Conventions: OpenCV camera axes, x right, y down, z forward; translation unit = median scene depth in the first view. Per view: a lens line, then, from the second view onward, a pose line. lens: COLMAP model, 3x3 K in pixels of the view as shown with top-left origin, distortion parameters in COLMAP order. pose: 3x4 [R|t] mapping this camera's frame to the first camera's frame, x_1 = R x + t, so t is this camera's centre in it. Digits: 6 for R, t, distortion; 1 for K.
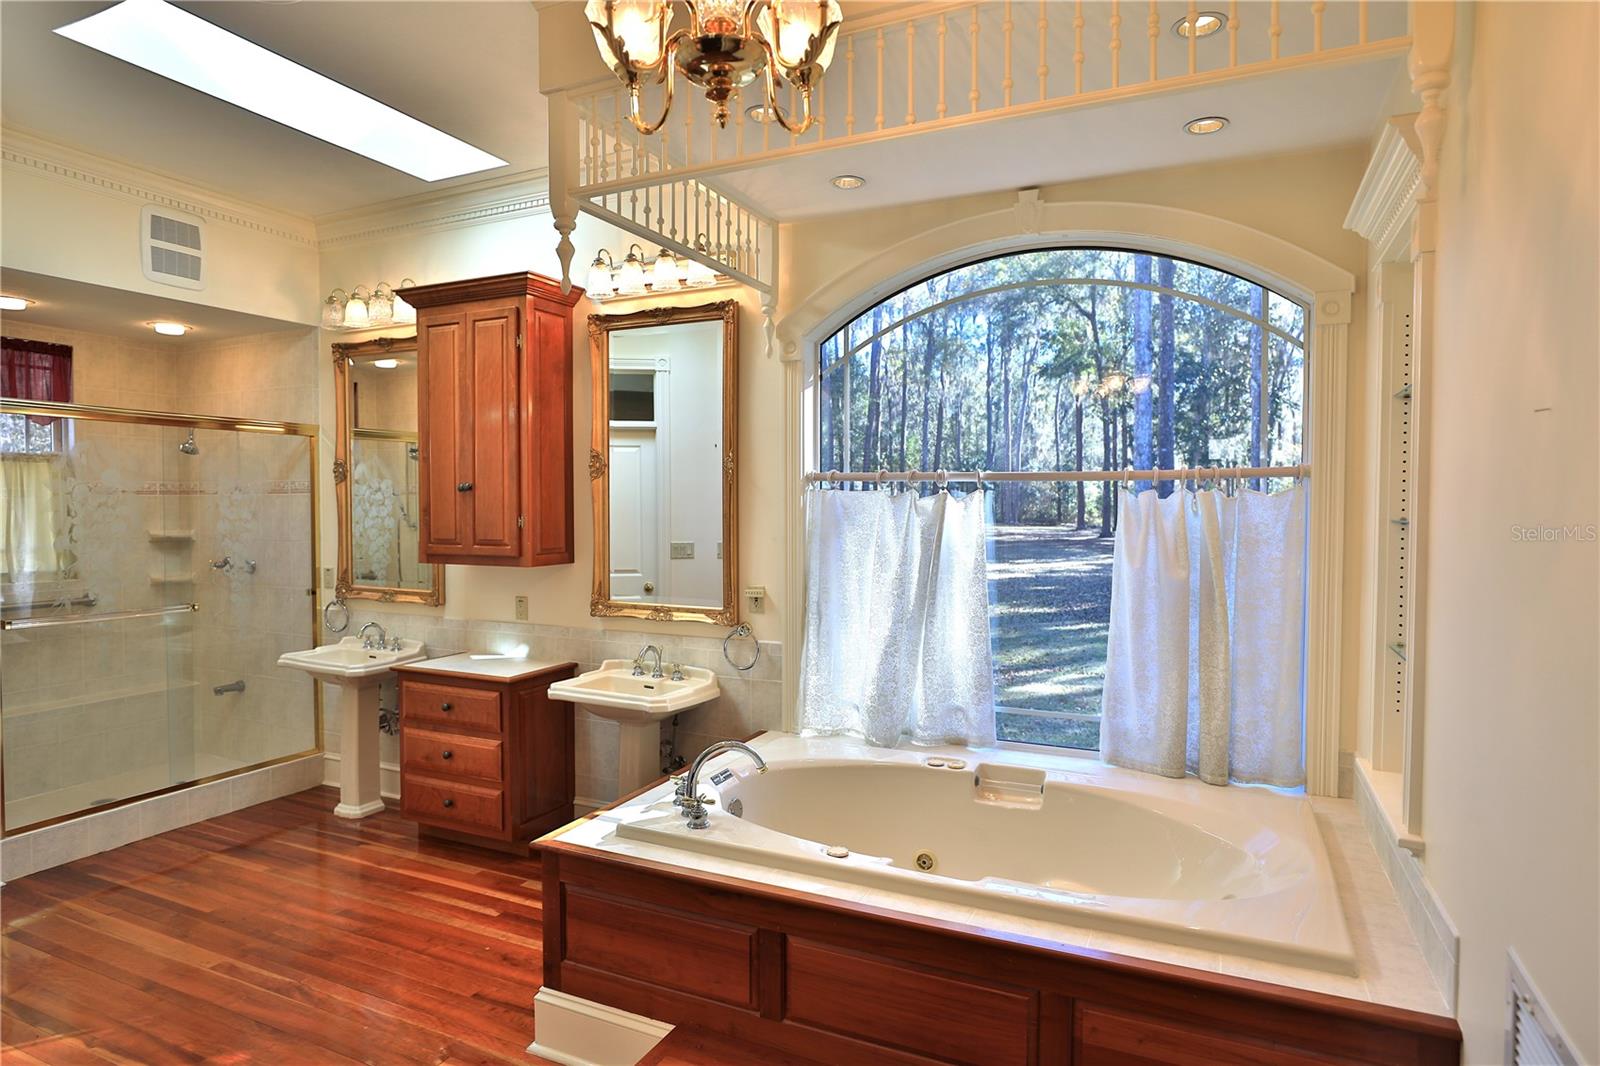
lens RADIAL K [[934.3, 0, 796.5], [0, 934.3, 532.0], [0, 0, 1]] dist [-0.026419, 0.011128]
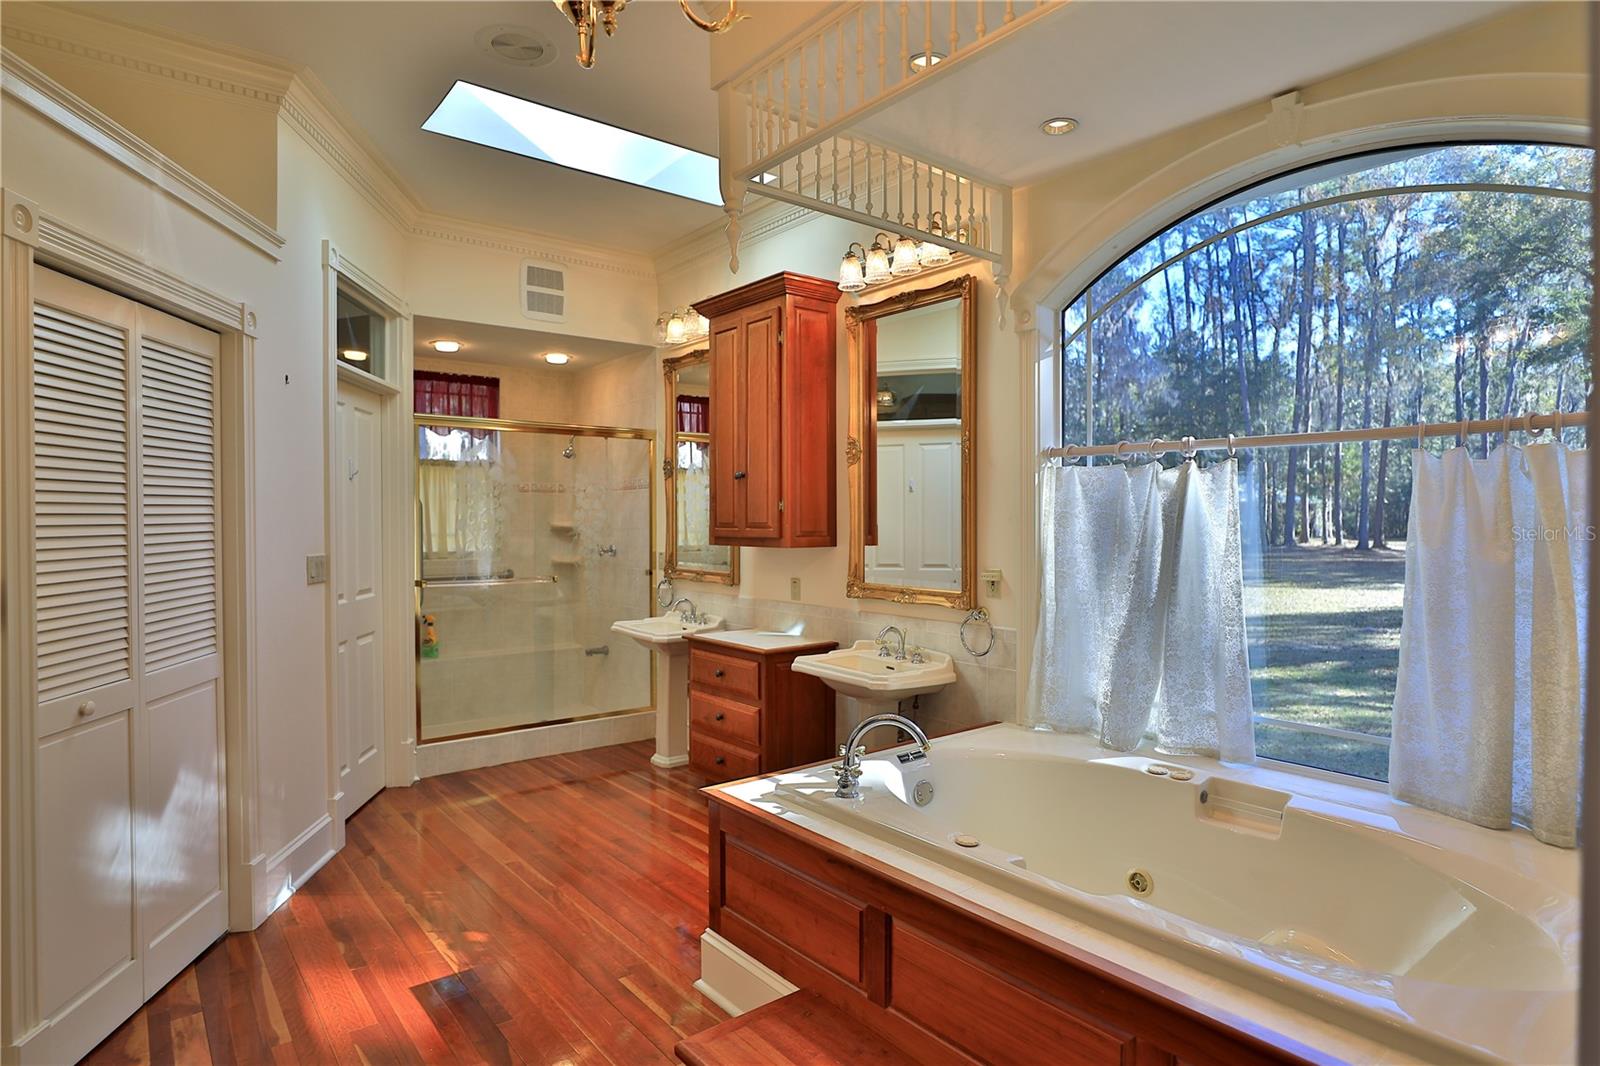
lens RADIAL K [[892.6, 0, 799.3], [0, 892.6, 533.2], [0, 0, 1]] dist [-0.024480, 0.003856]
pose [[0.894055, 0.005457, -0.447925, 0.183951], [-0.014781, 0.999741, -0.017323, 0.038392], [0.447714, 0.022109, 0.893903, 0.089807]]
